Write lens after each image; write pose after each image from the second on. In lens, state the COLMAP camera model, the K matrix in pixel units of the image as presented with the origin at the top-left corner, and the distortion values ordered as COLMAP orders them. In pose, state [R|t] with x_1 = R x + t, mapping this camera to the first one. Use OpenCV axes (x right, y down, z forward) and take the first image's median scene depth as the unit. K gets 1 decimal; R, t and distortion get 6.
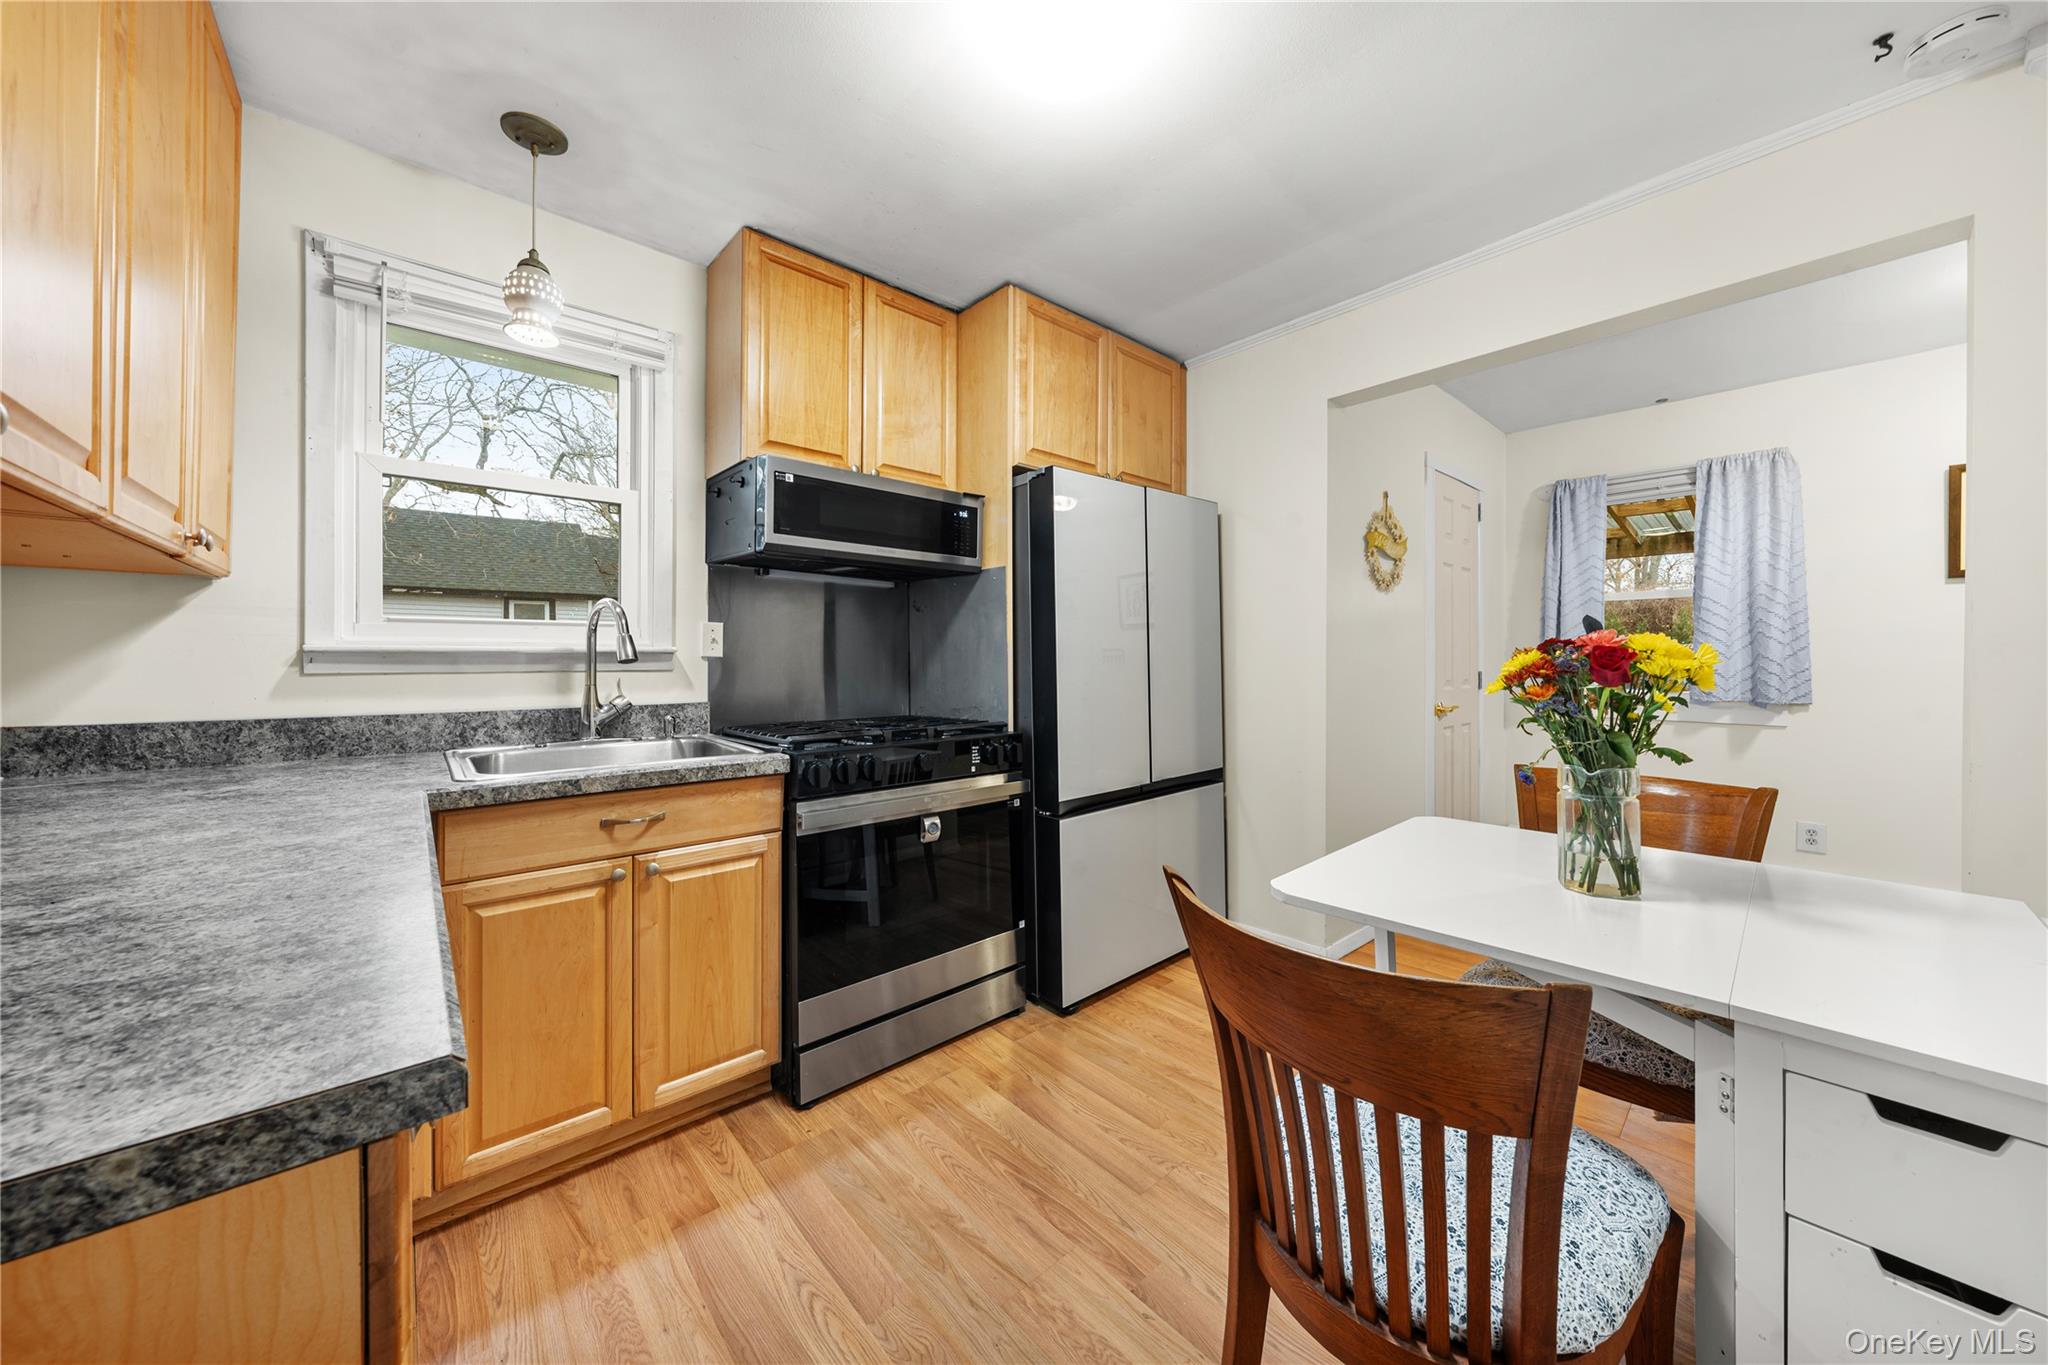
lens RADIAL K [[703.1, 0, 1011.8], [0, 703.1, 656.9], [0, 0, 1]] dist [-0.000309, 0.000030]
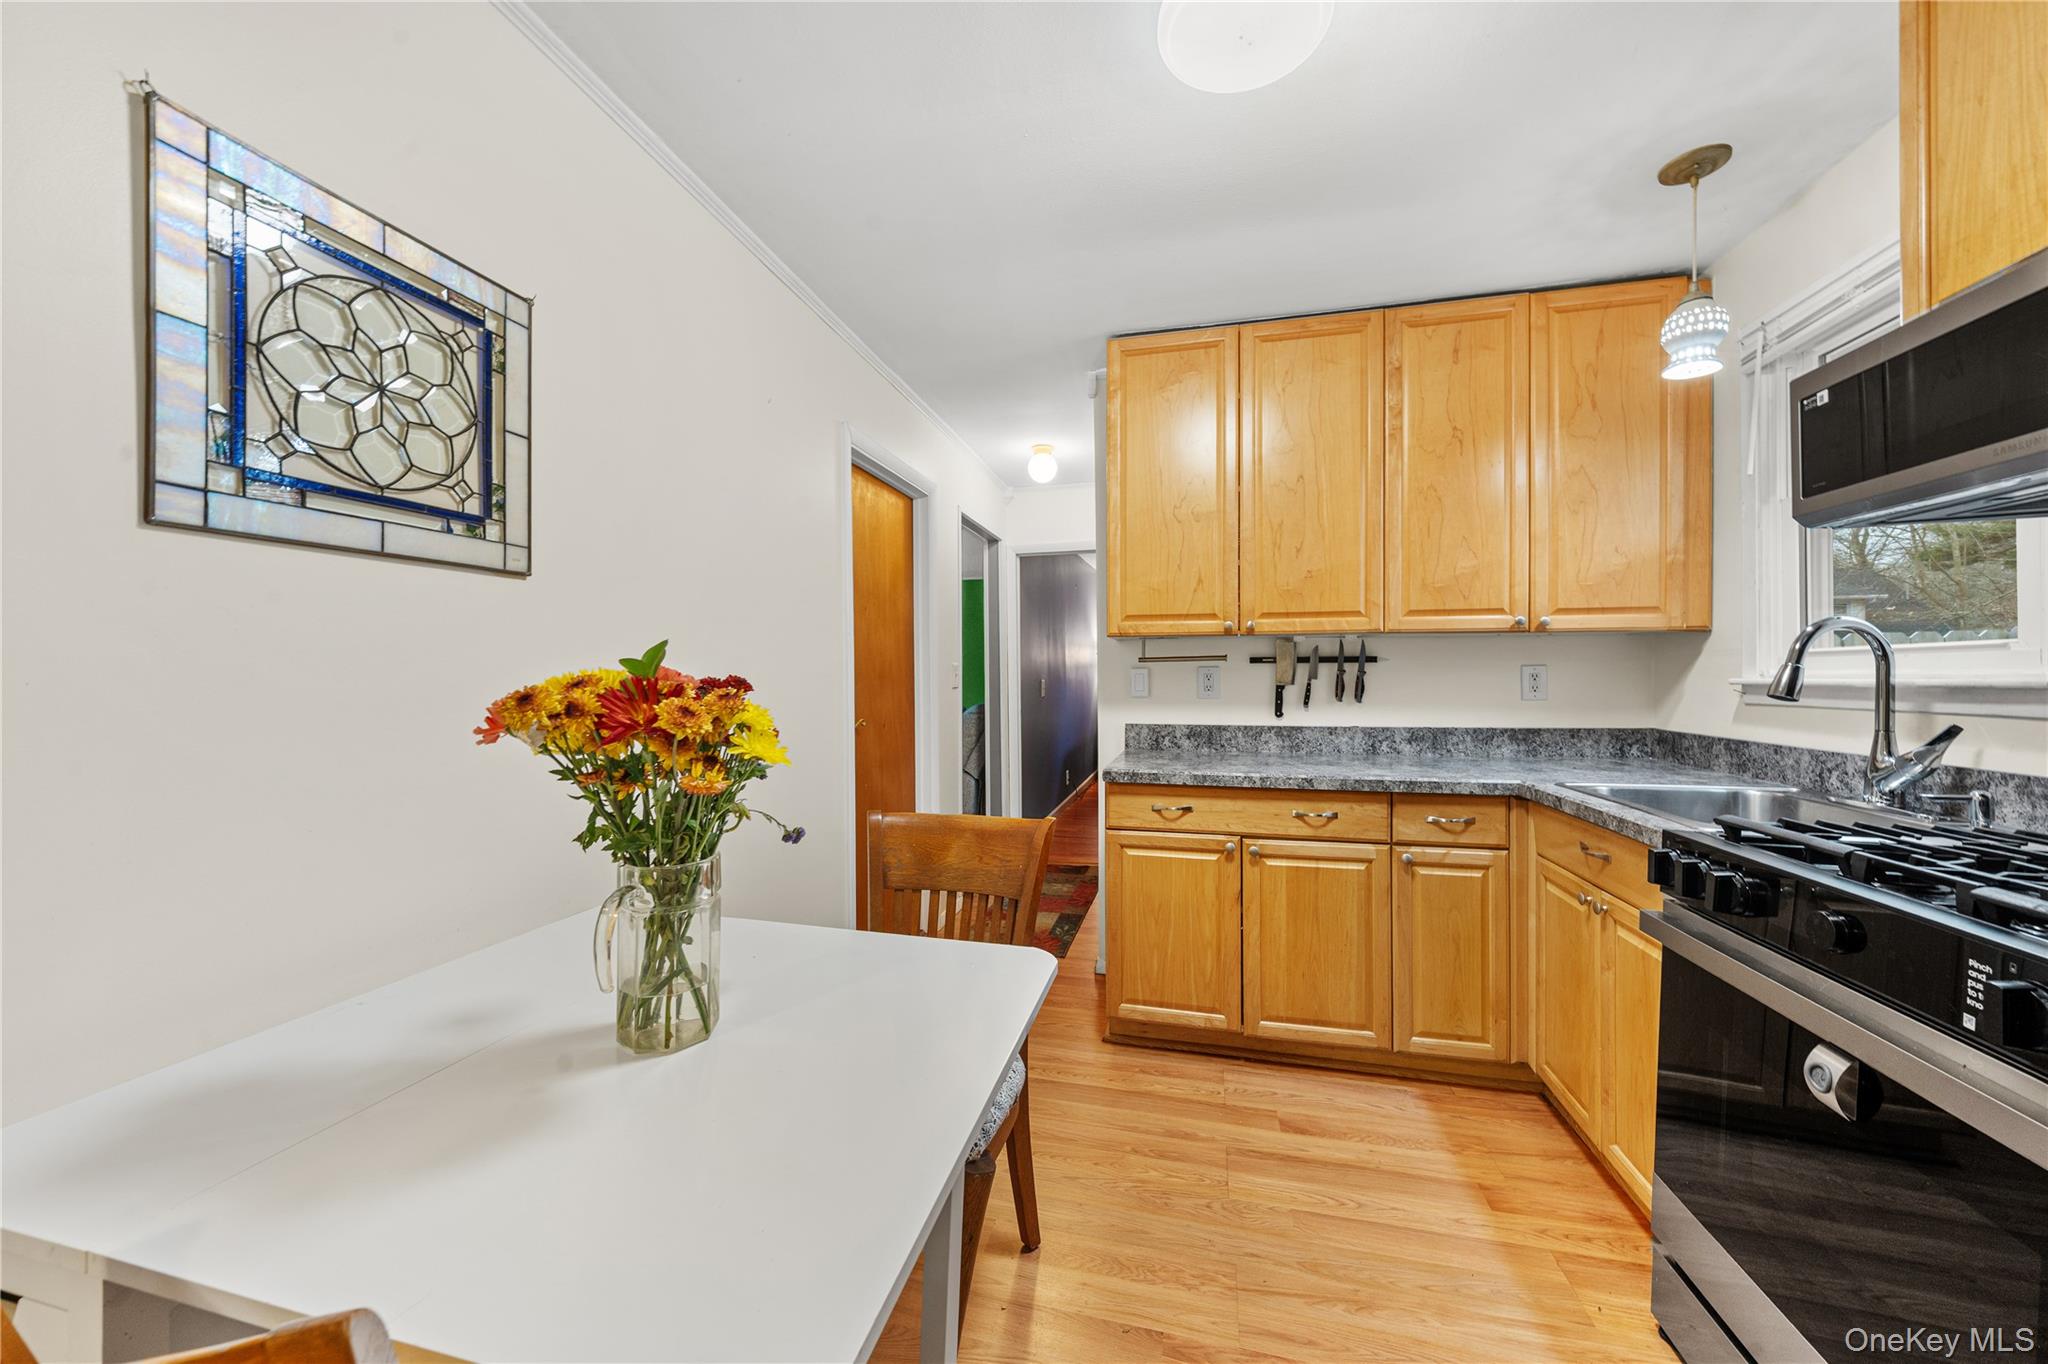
lens RADIAL K [[725.2, 0, 1019.6], [0, 725.2, 674.3], [0, 0, 1]] dist [0.002107, 0.000050]
pose [[-0.814298, -0.003007, -0.580439, 0.639202], [-0.001187, 0.999993, -0.003516, -0.016858], [0.580446, -0.002174, -0.814296, 1.178161]]
